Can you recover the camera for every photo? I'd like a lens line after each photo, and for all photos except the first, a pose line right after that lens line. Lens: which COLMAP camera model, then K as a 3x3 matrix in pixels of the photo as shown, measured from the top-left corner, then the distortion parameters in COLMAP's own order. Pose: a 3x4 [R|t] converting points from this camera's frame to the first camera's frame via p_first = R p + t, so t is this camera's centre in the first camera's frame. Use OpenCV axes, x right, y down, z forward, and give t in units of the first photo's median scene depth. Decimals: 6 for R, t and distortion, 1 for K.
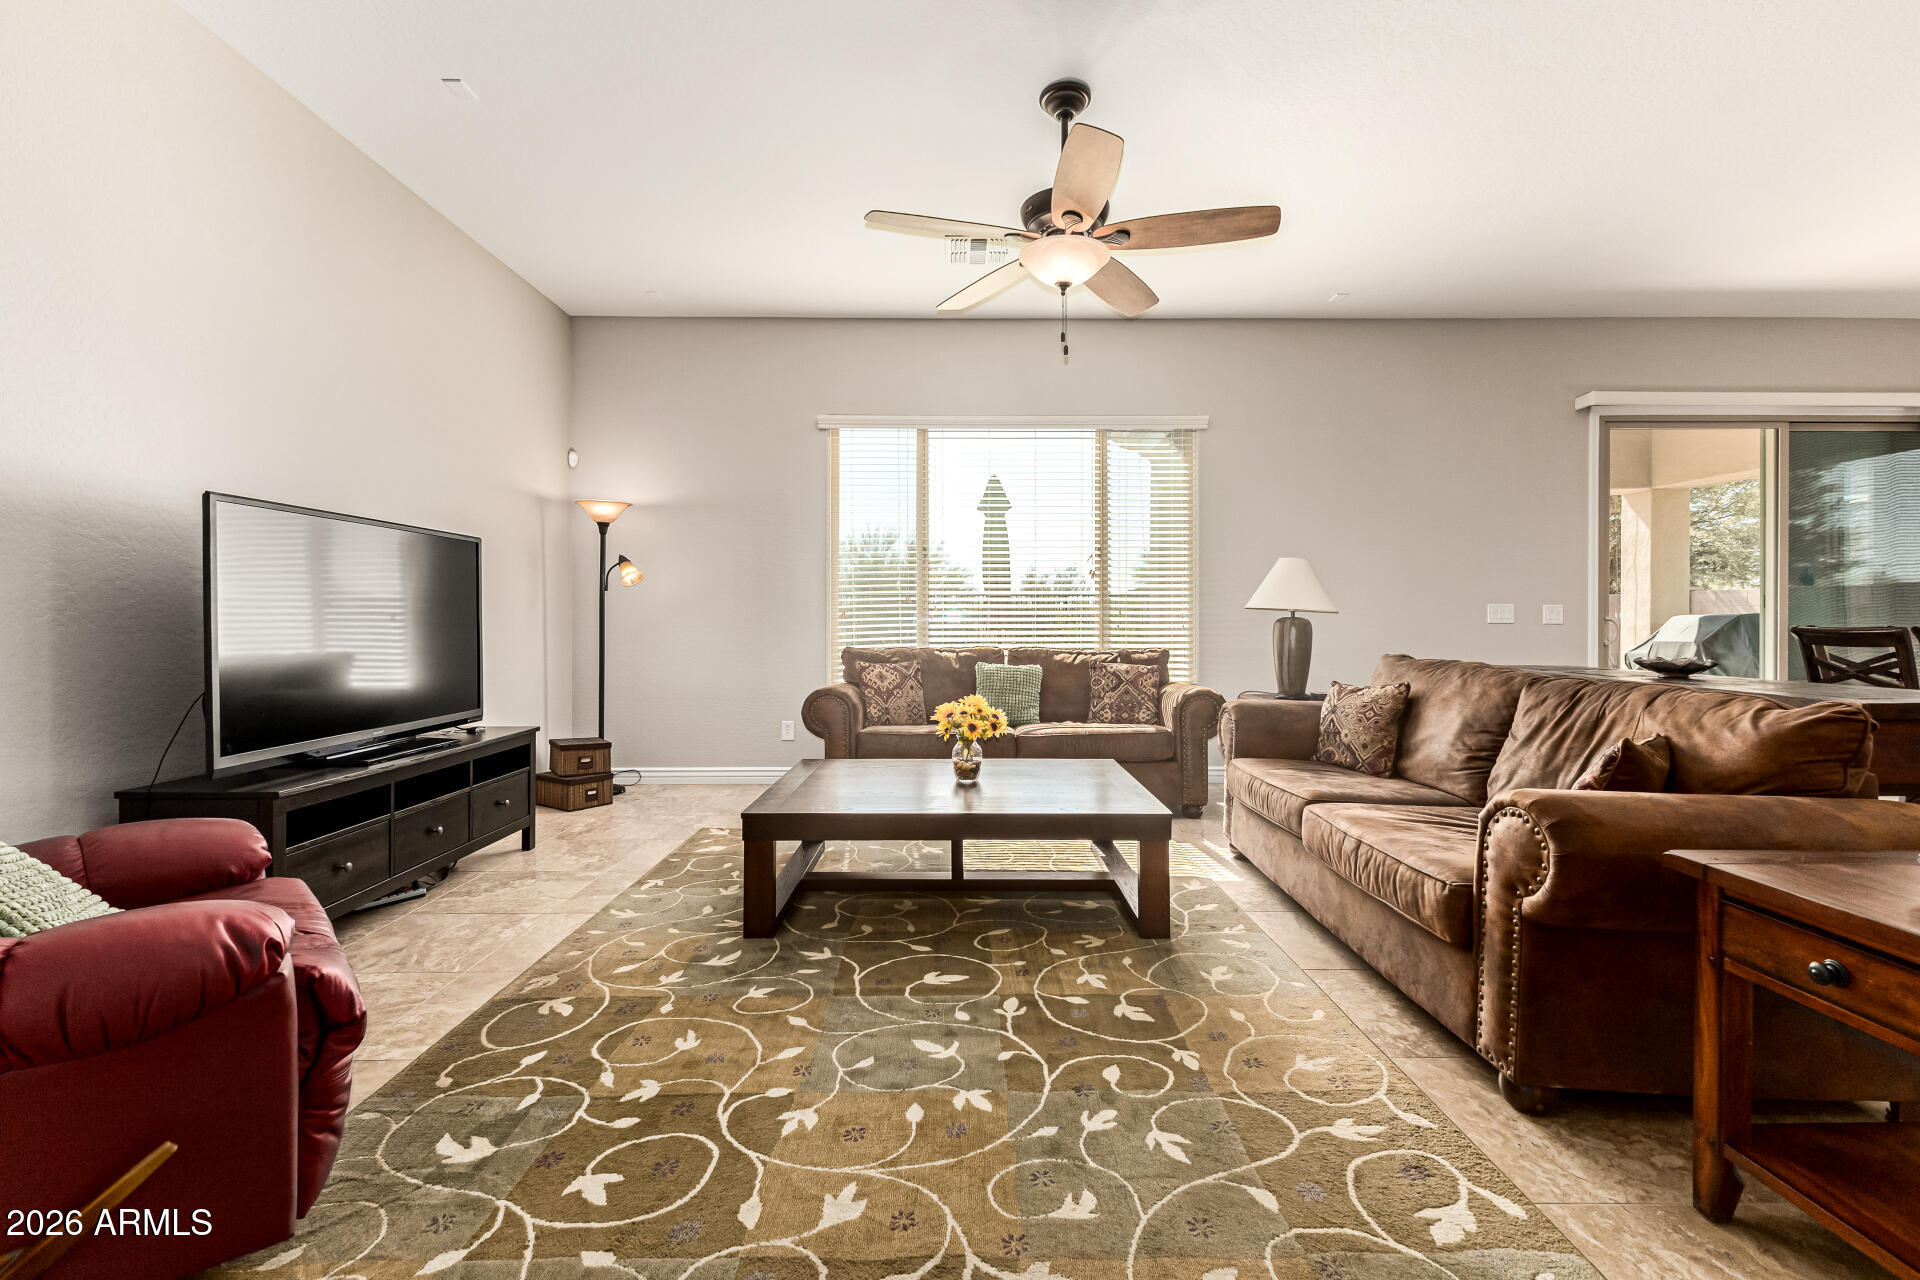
lens RADIAL K [[824.9, 0, 960.0], [0, 824.9, 640.0], [0, 0, 1]] dist [0.010873, -0.000059]
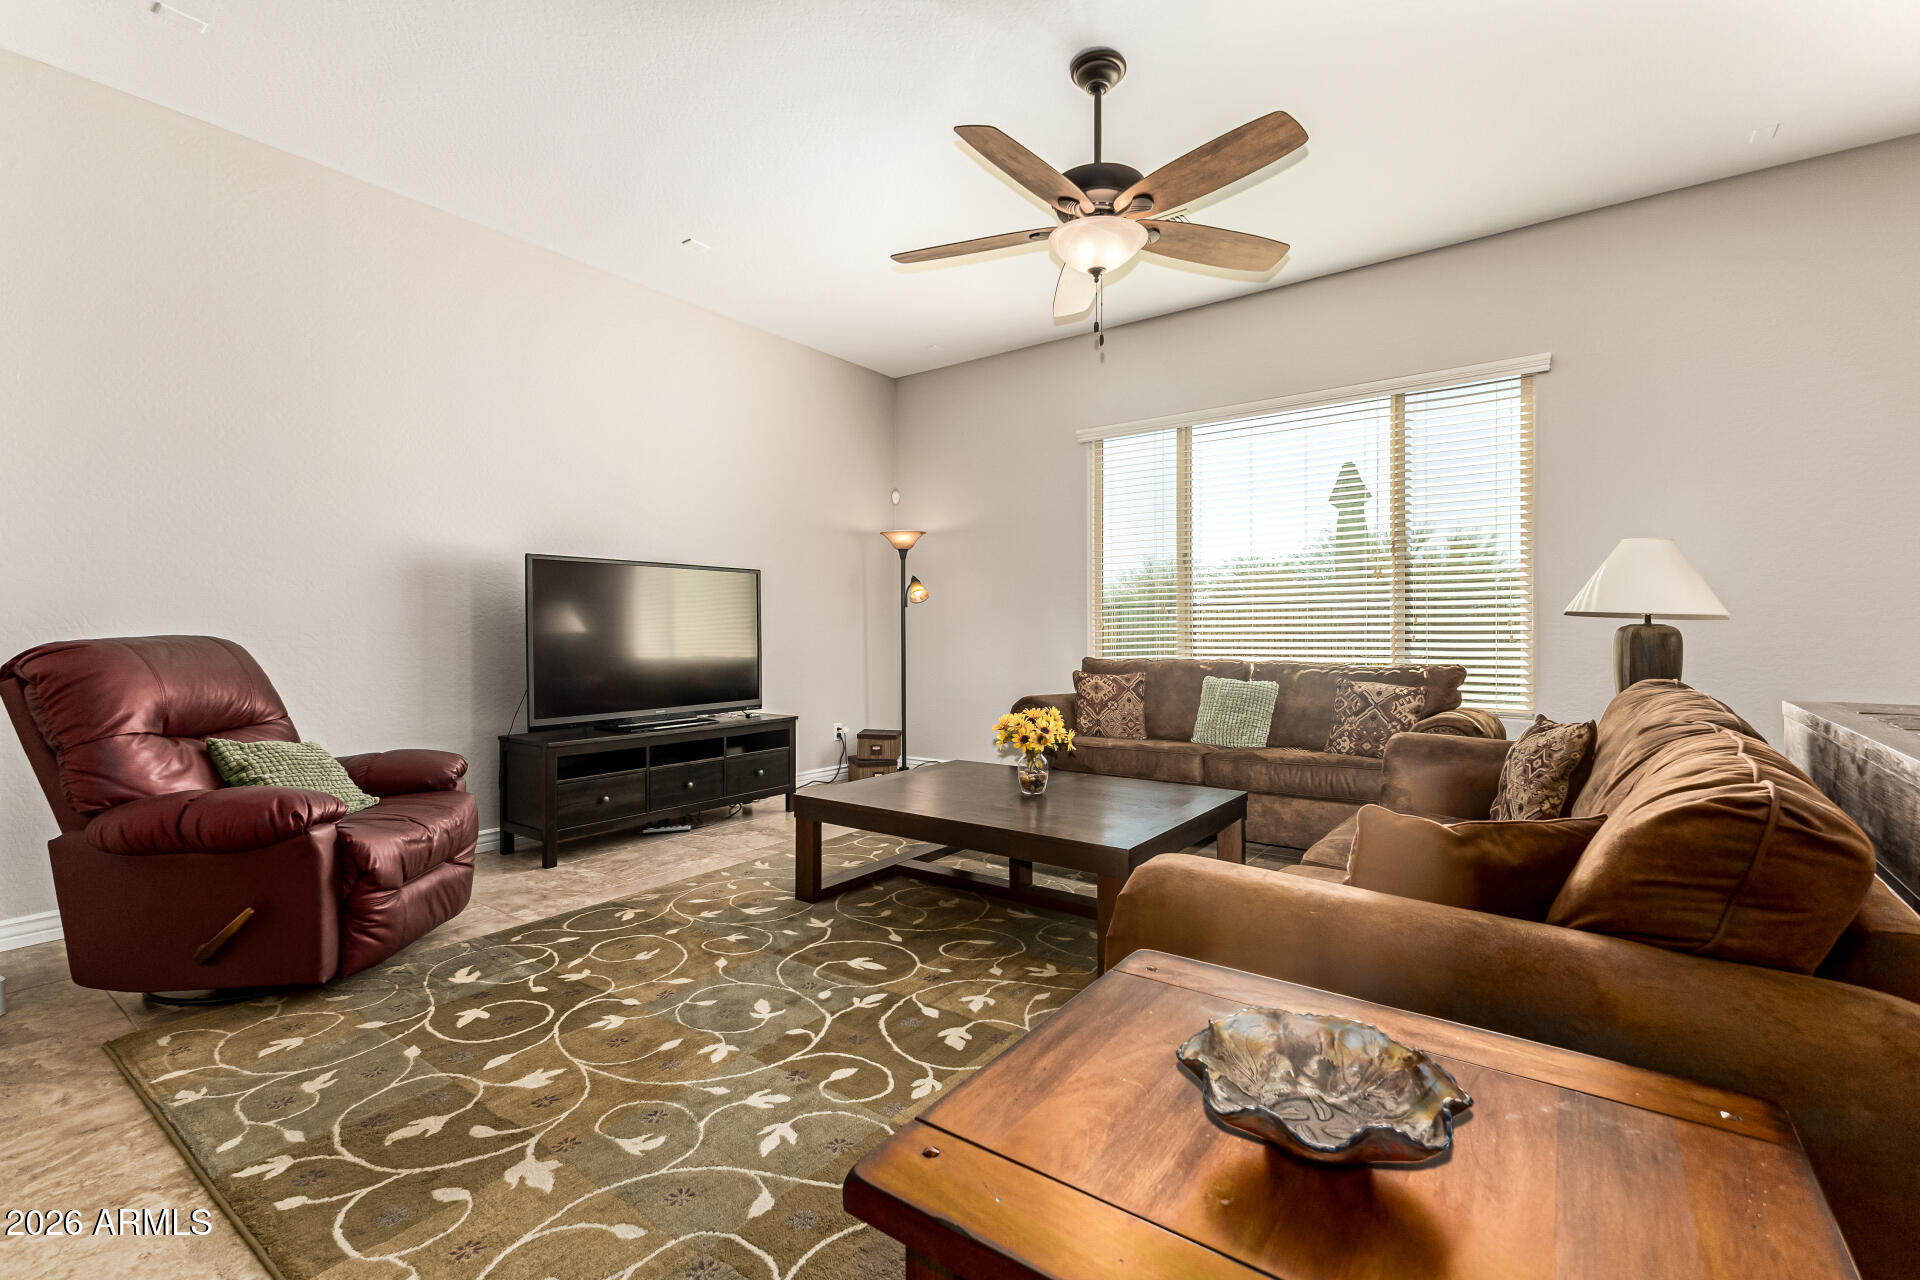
lens RADIAL K [[826.3, 0, 964.5], [0, 826.3, 653.4], [0, 0, 1]] dist [0.000243, 0.011922]
pose [[0.806963, 0.012126, -0.590478, 0.704964], [-0.009709, 0.999926, 0.007265, -0.004919], [0.590522, -0.000129, 0.807021, 0.203306]]
